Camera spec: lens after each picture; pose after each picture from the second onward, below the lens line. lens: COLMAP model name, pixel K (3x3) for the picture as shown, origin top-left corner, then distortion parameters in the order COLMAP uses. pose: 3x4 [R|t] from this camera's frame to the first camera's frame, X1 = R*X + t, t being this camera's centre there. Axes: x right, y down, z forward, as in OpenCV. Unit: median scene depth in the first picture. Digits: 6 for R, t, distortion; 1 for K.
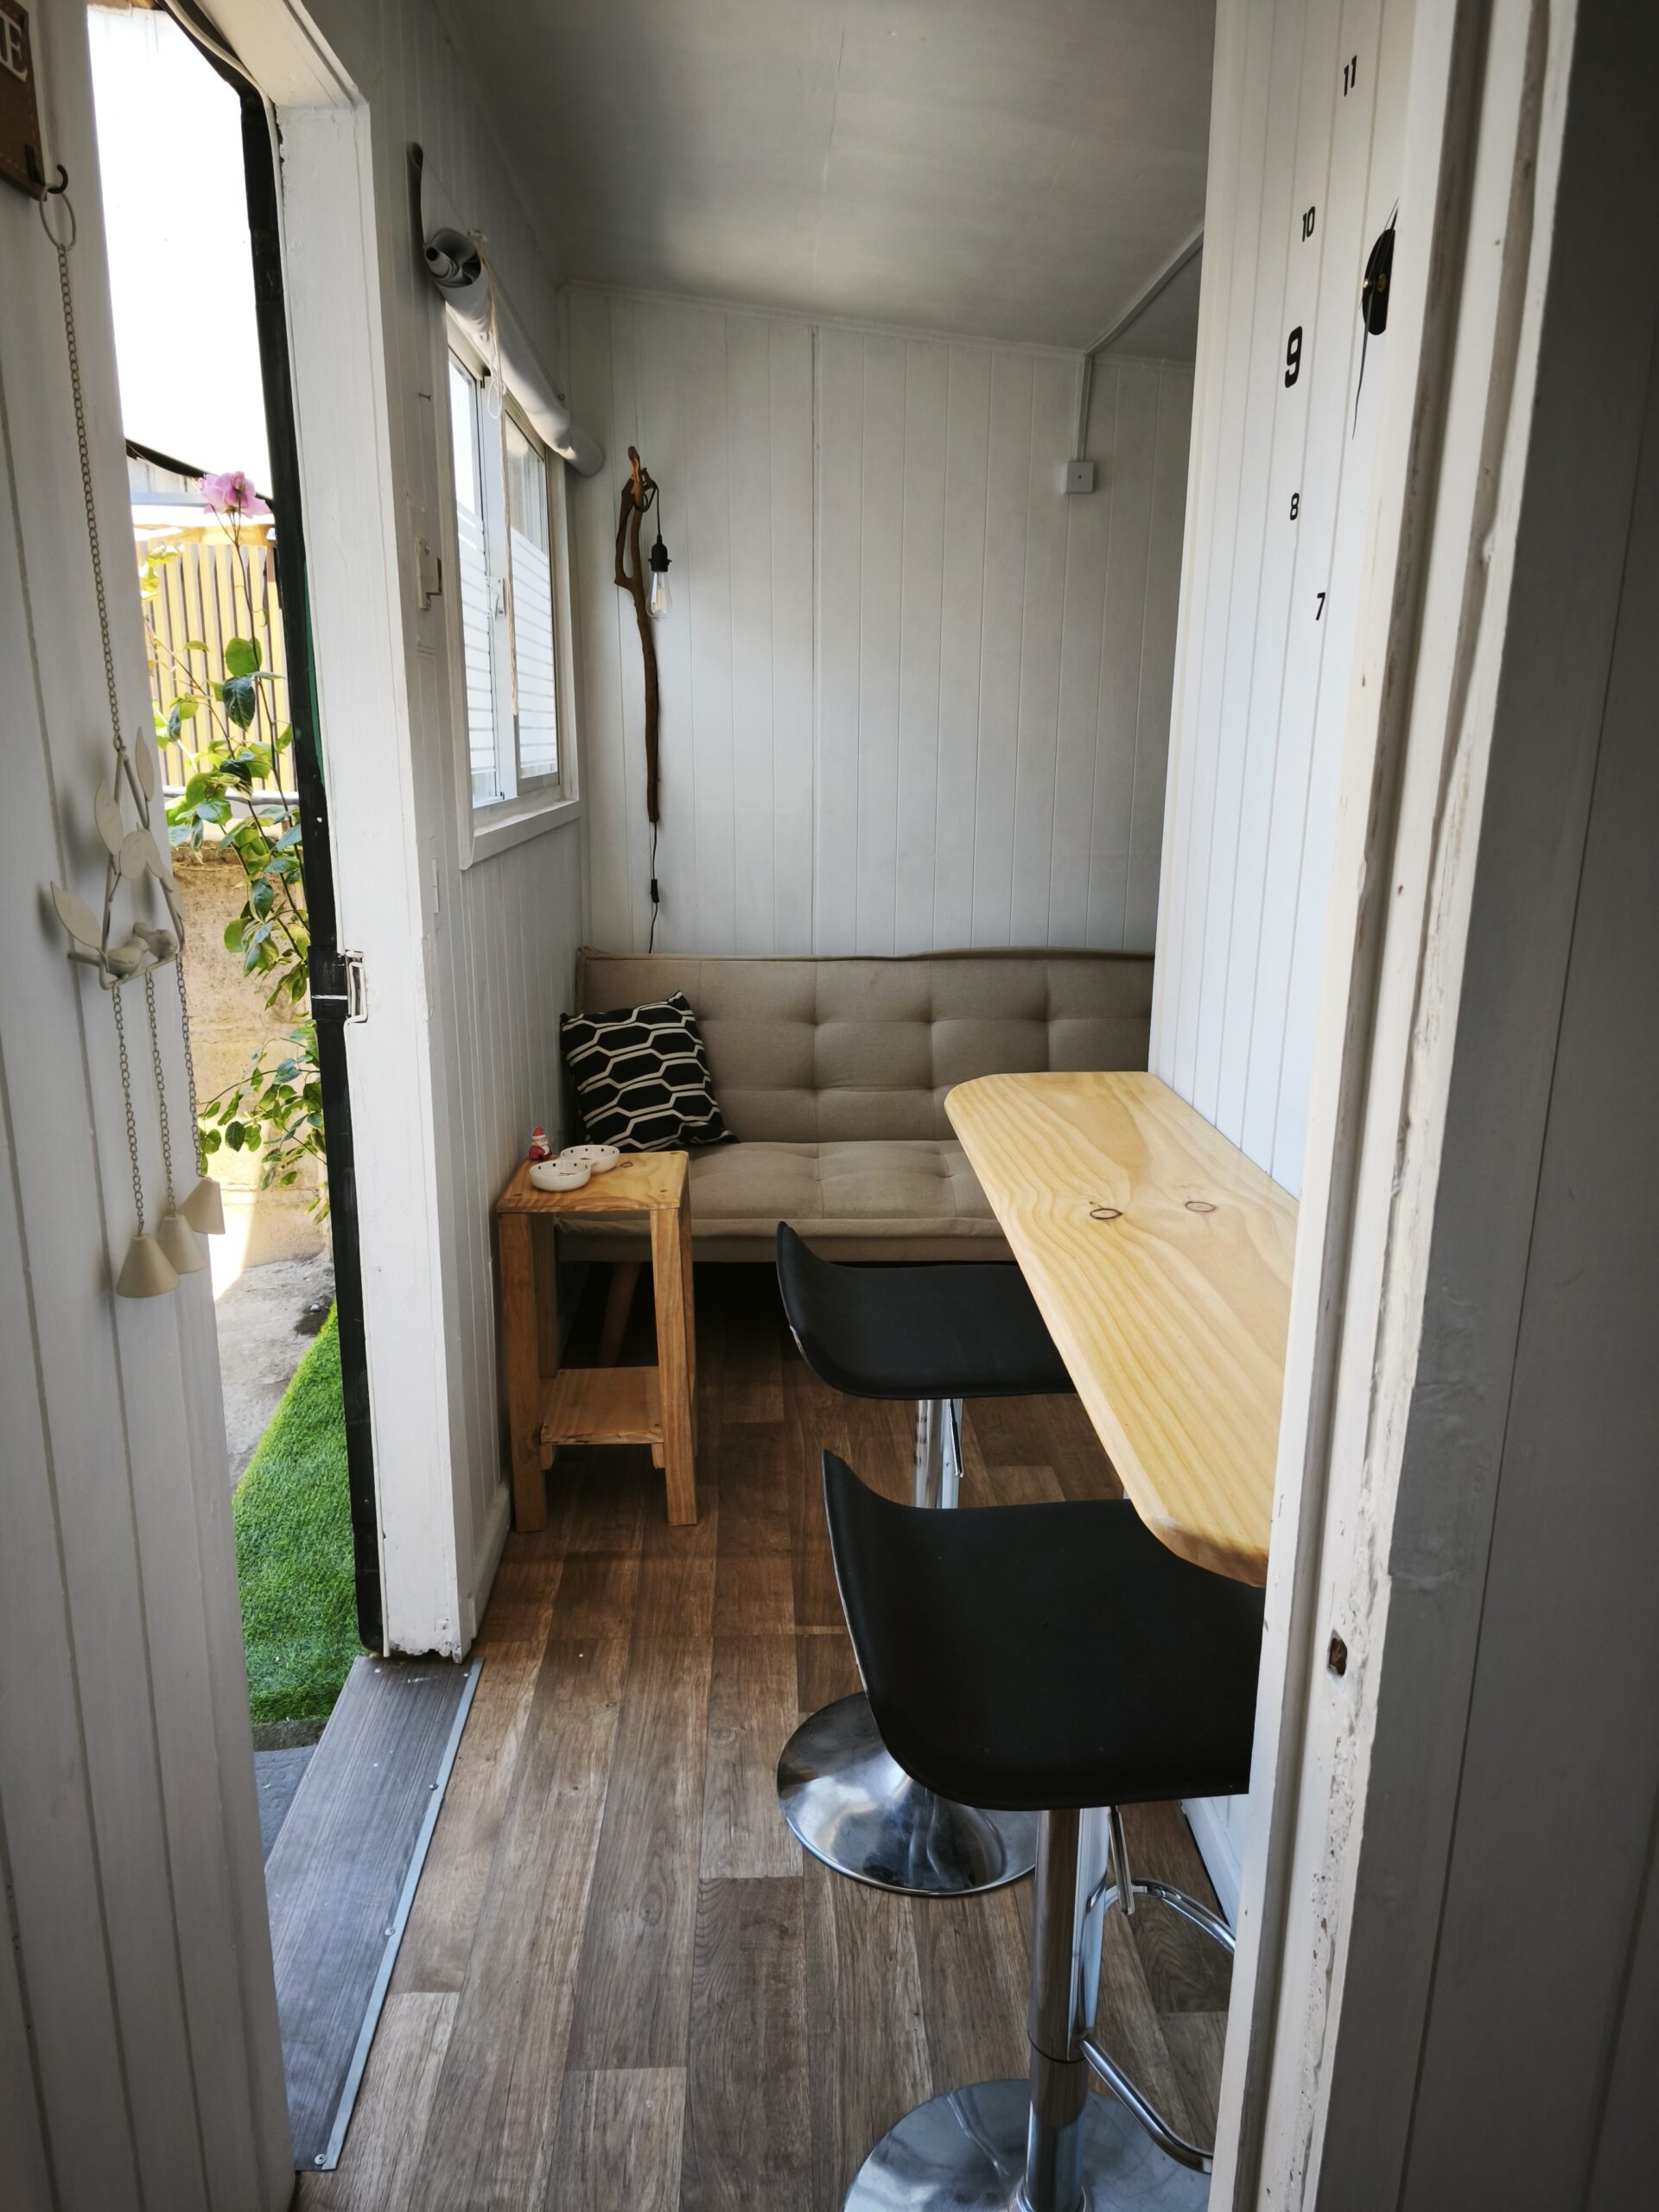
lens RADIAL K [[1479.3, 0, 819.7], [0, 1479.3, 1103.8], [0, 0, 1]] dist [0.020657, -0.001515]
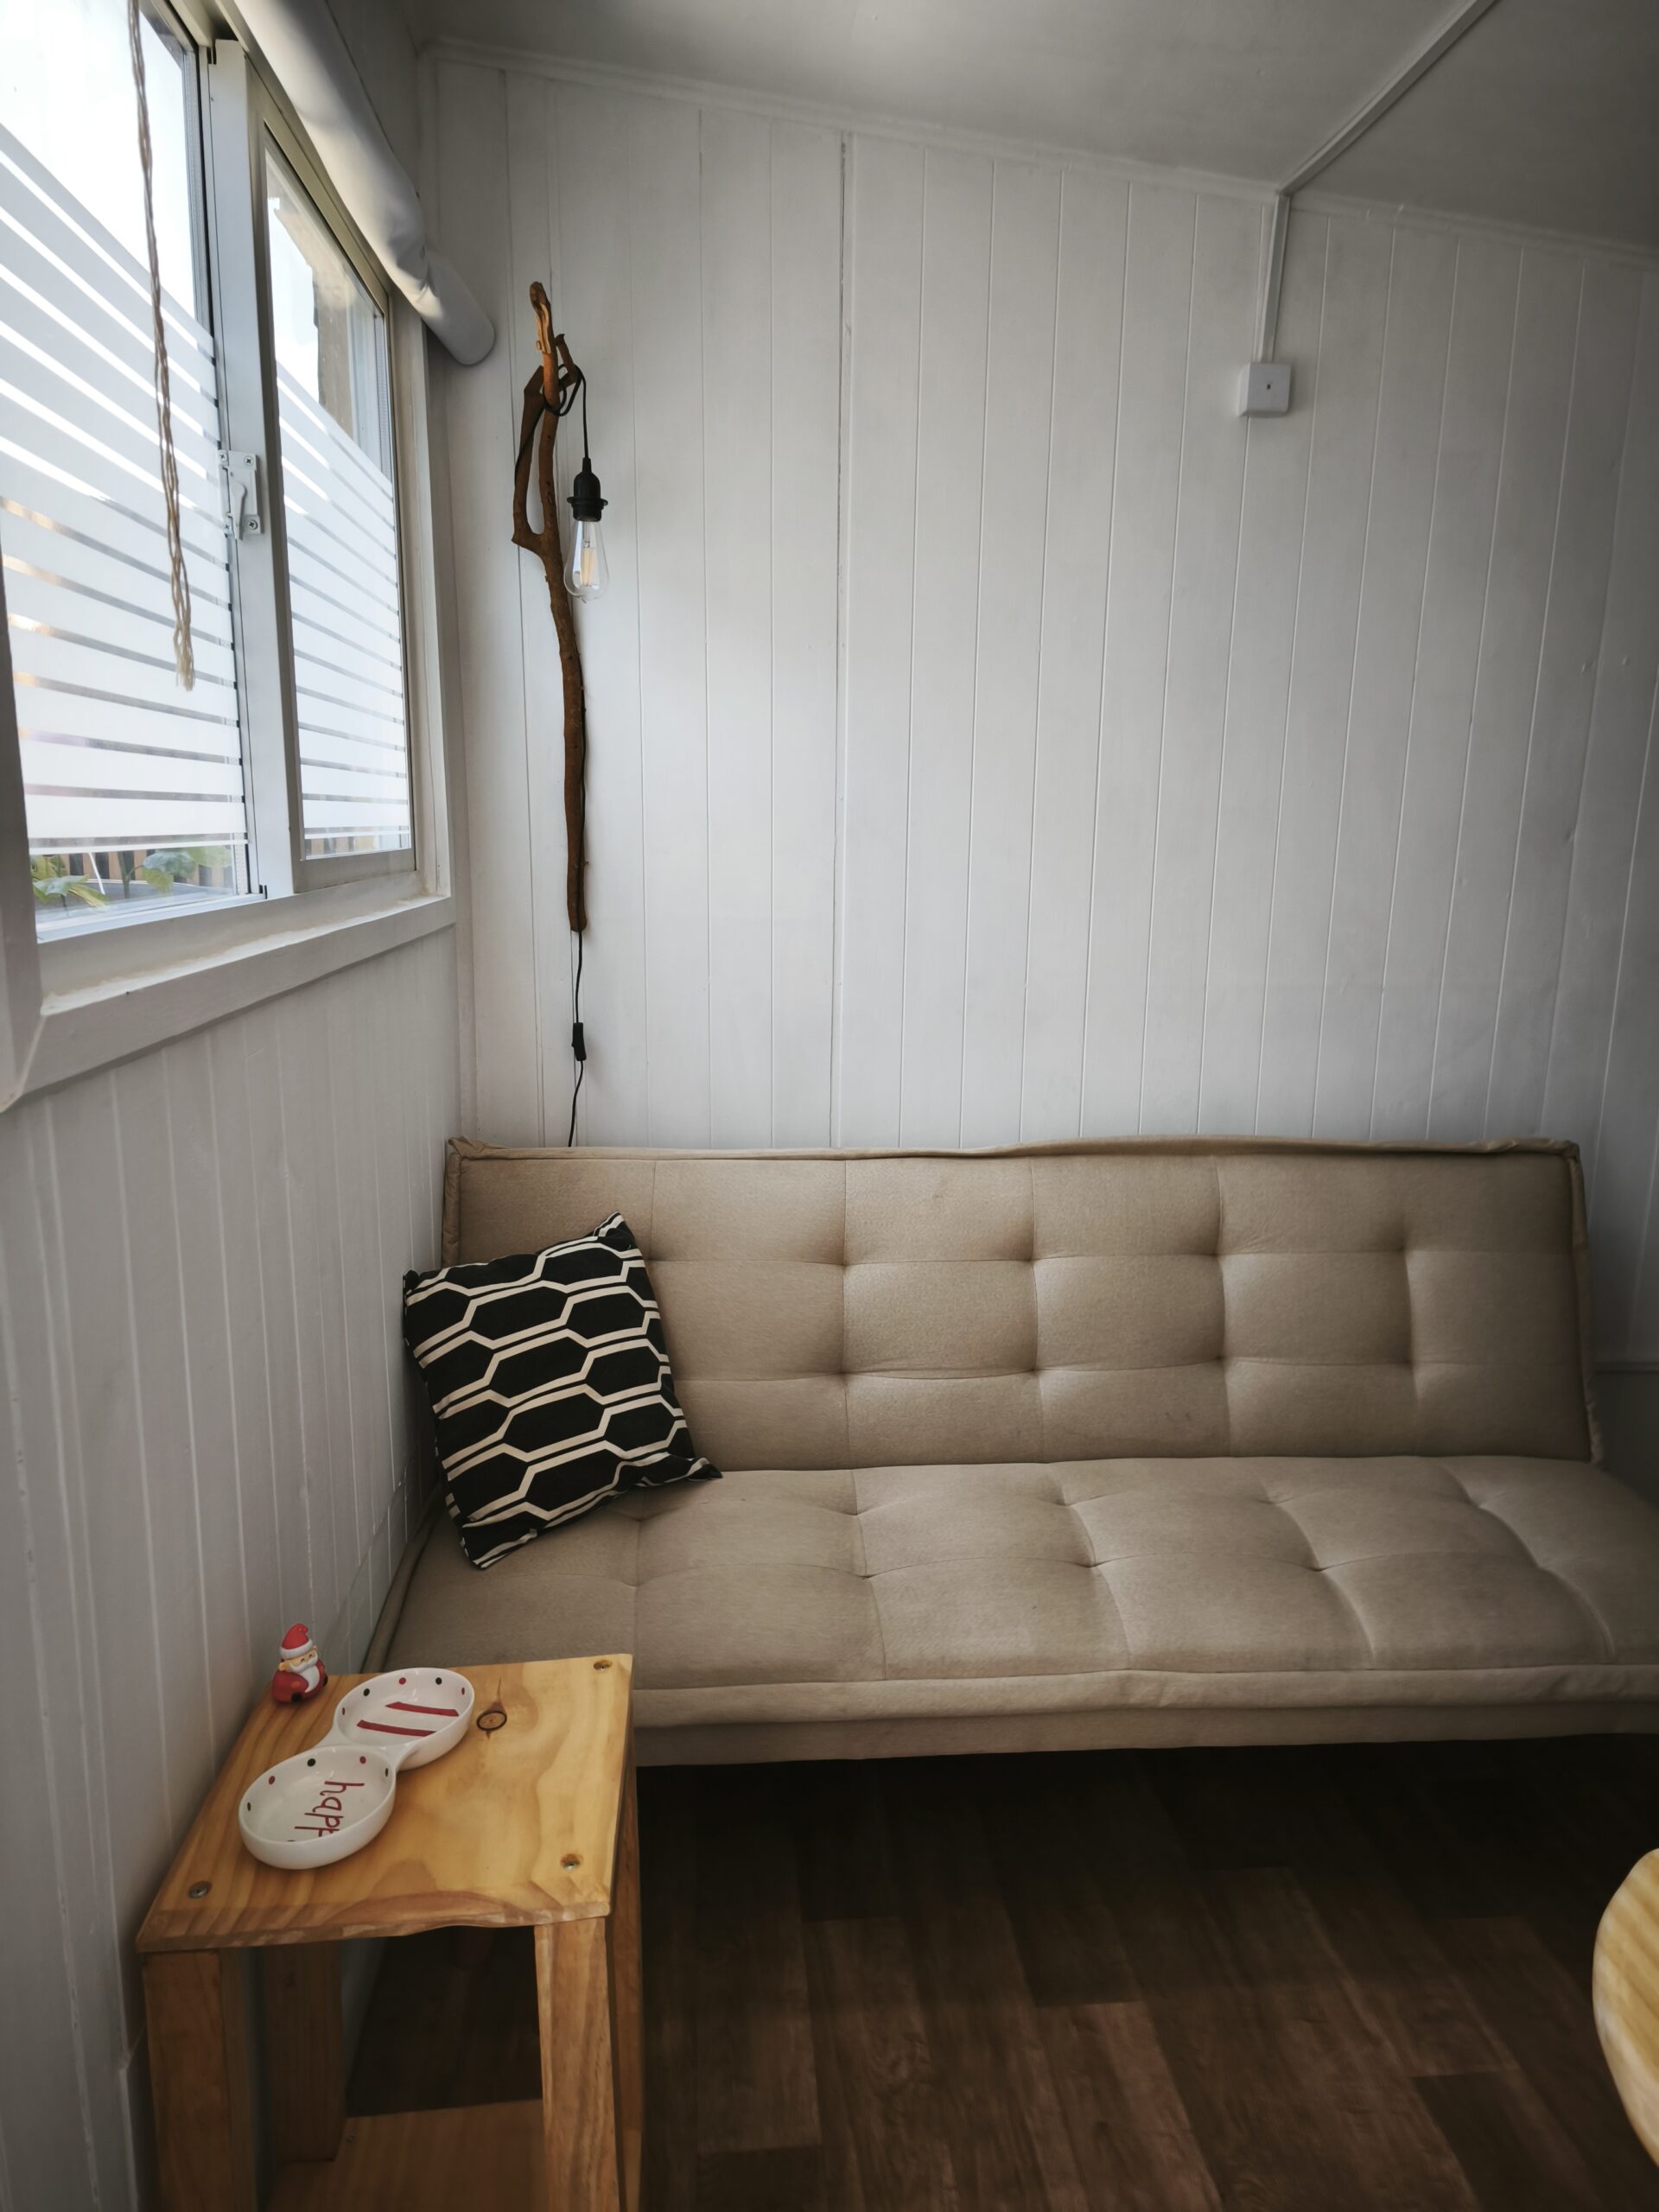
lens RADIAL K [[1479.3, 0, 838.5], [0, 1479.3, 1115.2], [0, 0, 1]] dist [0.020657, -0.001515]
pose [[0.998743, -0.000174, 0.050118, -0.038135], [0.002539, 0.998886, -0.047124, -0.093106], [-0.050054, 0.047192, 0.997631, 0.422908]]
